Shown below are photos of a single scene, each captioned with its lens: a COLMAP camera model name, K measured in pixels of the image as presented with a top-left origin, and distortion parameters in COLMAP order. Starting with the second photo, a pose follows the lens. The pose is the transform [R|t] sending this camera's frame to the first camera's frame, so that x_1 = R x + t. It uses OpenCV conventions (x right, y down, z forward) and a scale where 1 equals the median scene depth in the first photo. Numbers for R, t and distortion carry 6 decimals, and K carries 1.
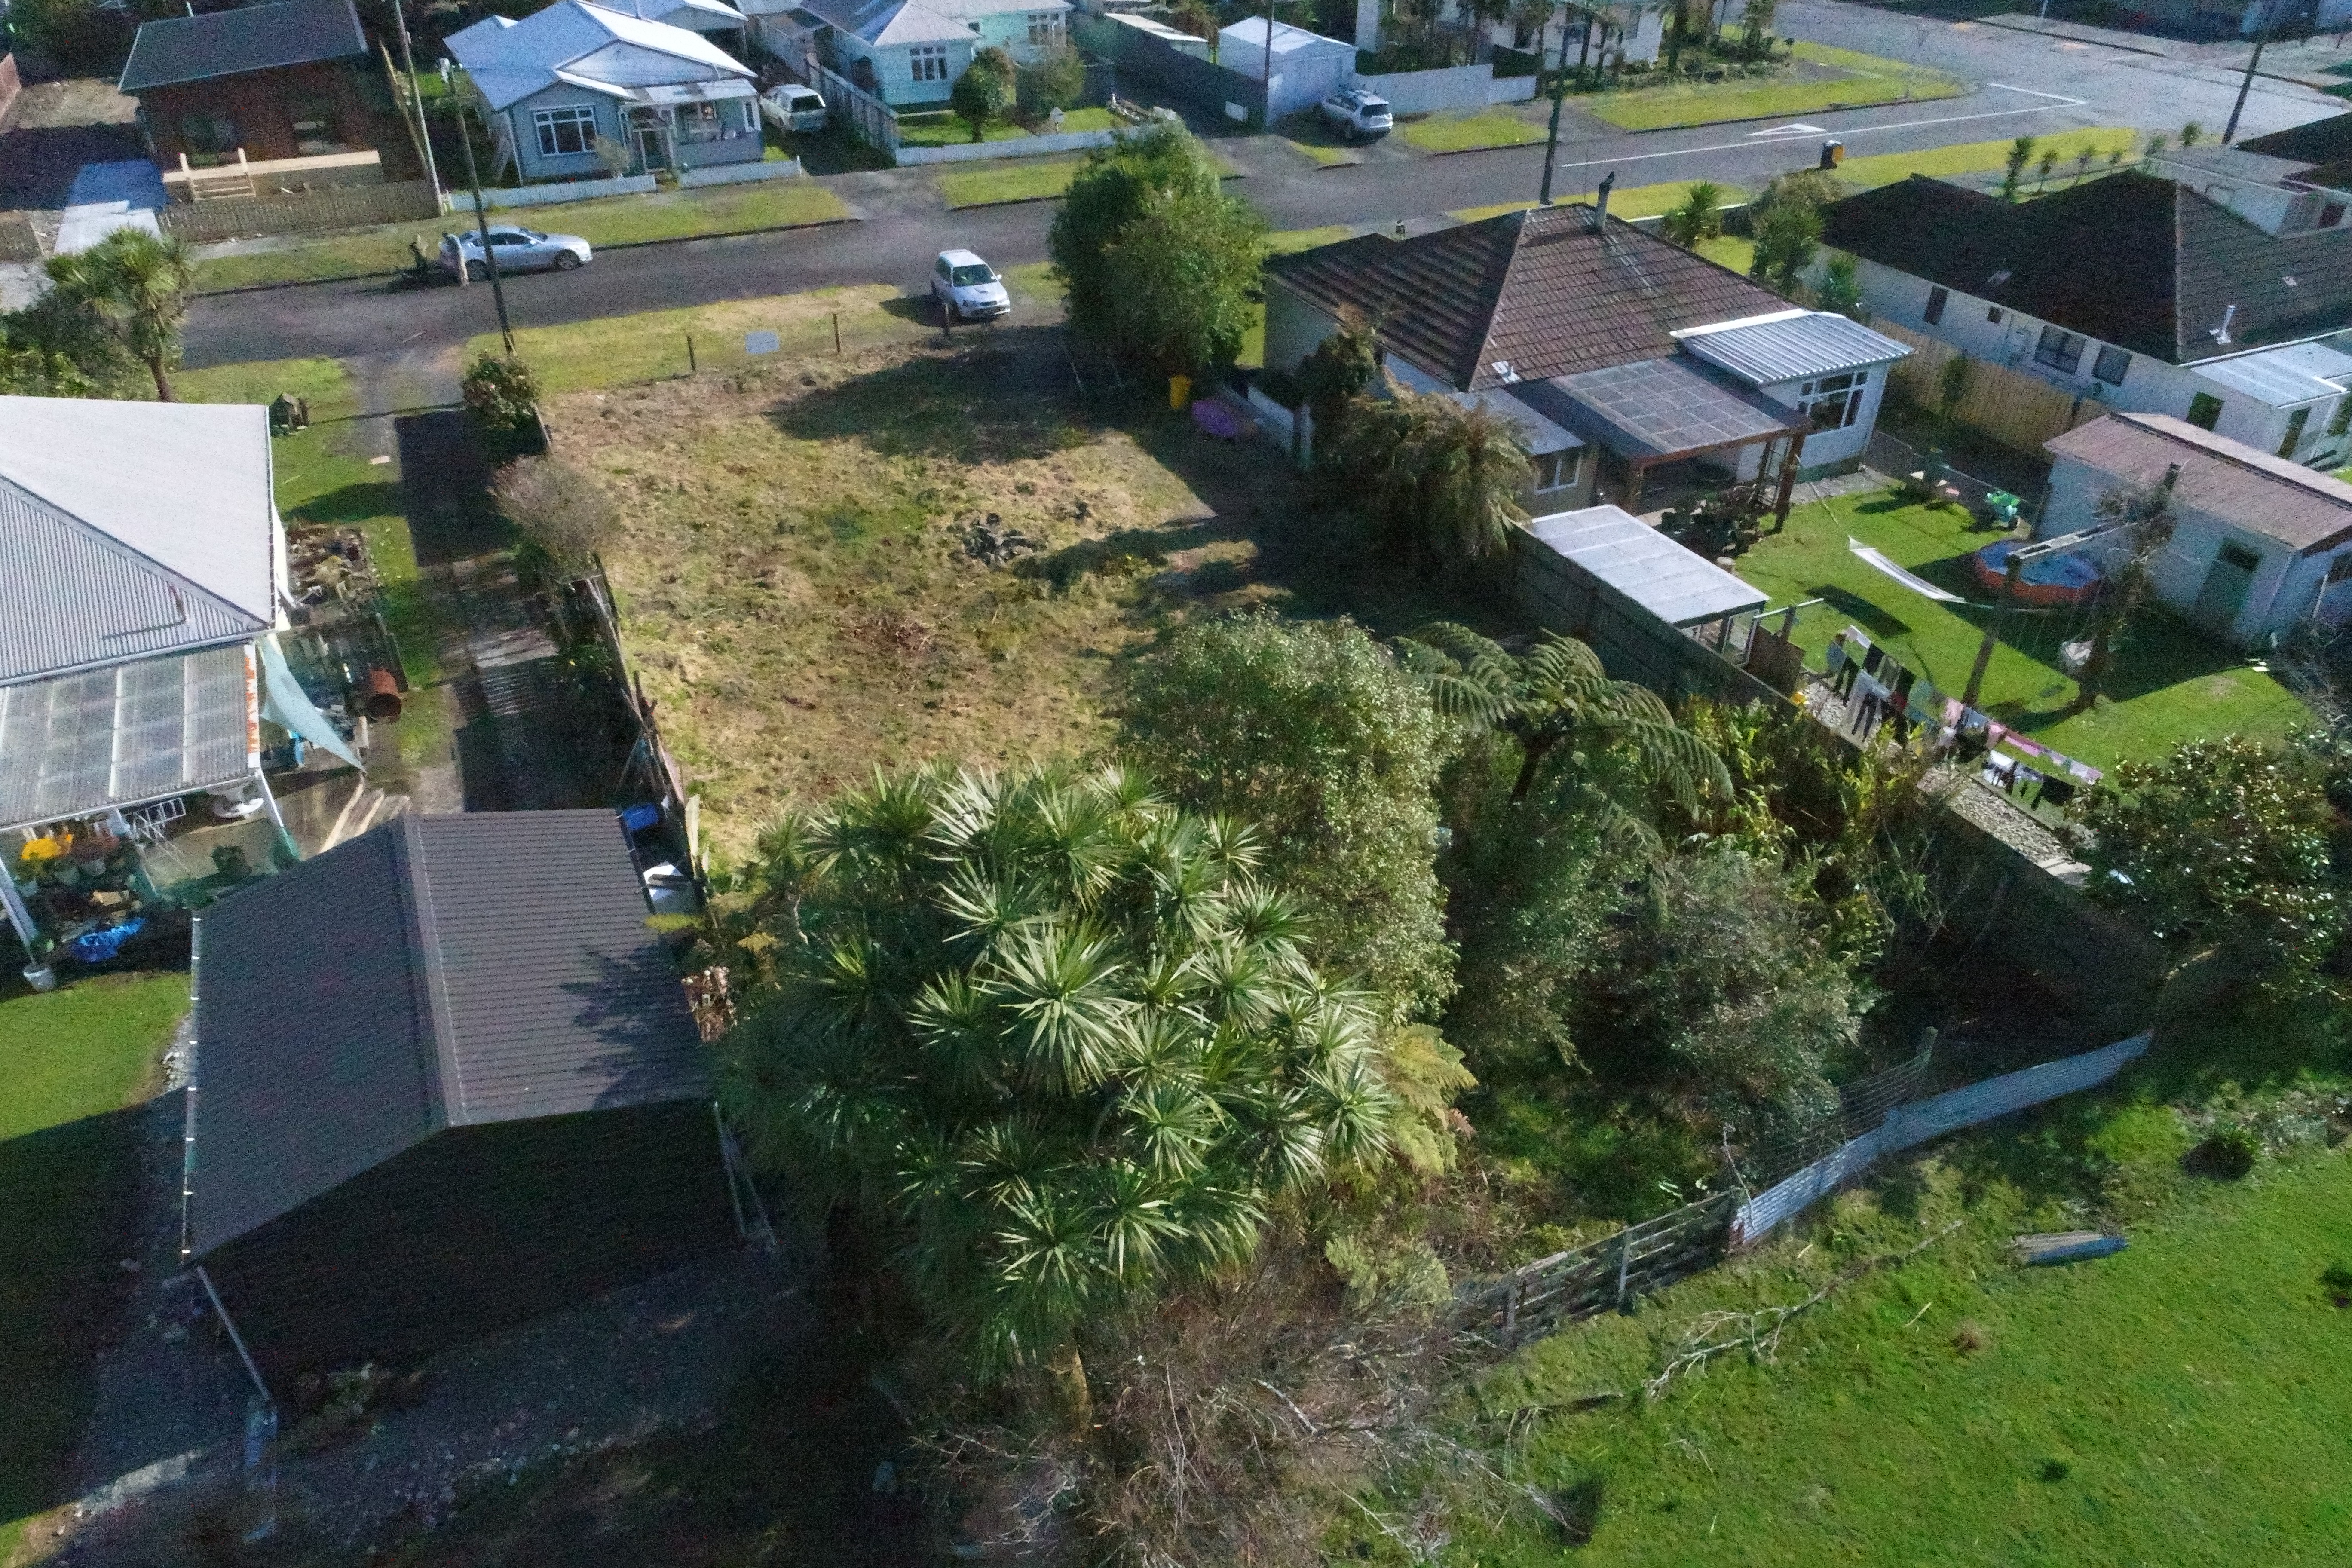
lens RADIAL K [[1583.5, 0, 1176.0], [0, 1583.5, 784.0], [0, 0, 1]] dist [0.000730, 0.002283]
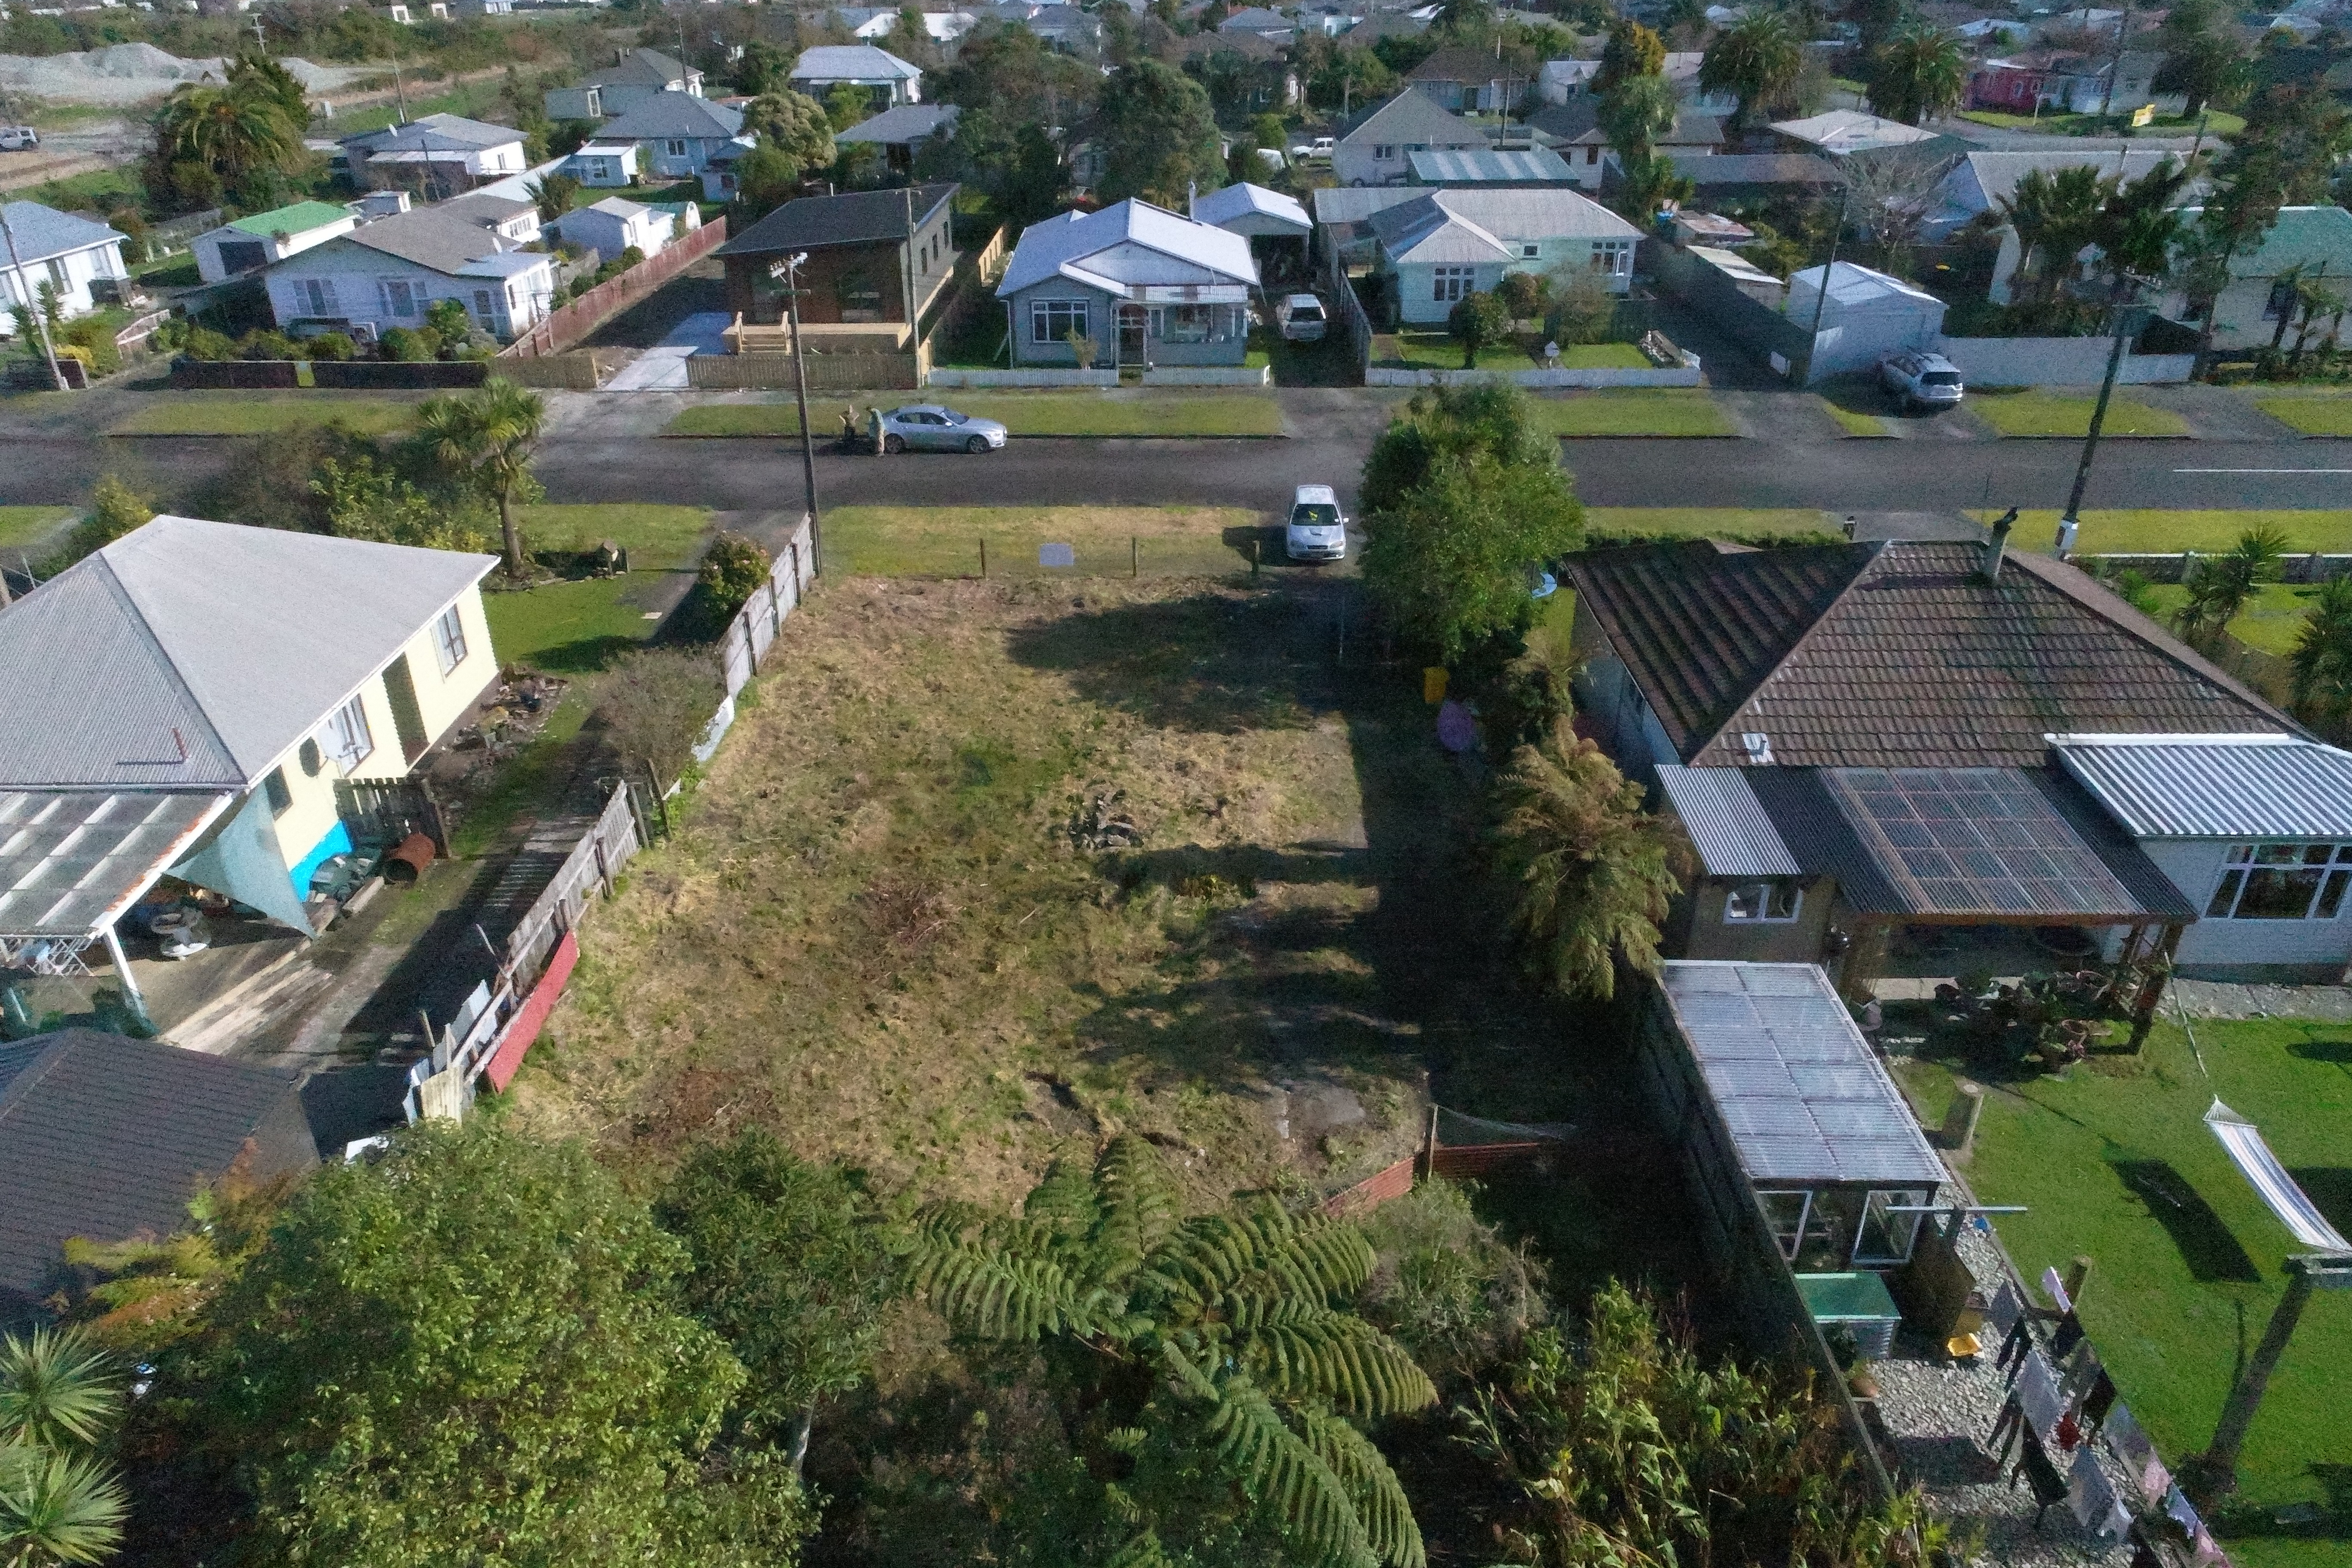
lens RADIAL K [[1589.6, 0, 1176.0], [0, 1589.6, 784.0], [0, 0, 1]] dist [0.009725, 0.000750]
pose [[0.896610, 0.201710, -0.394213, 0.196563], [-0.243517, 0.968131, -0.058491, -0.099046], [0.369852, 0.148441, 0.917156, 0.154127]]
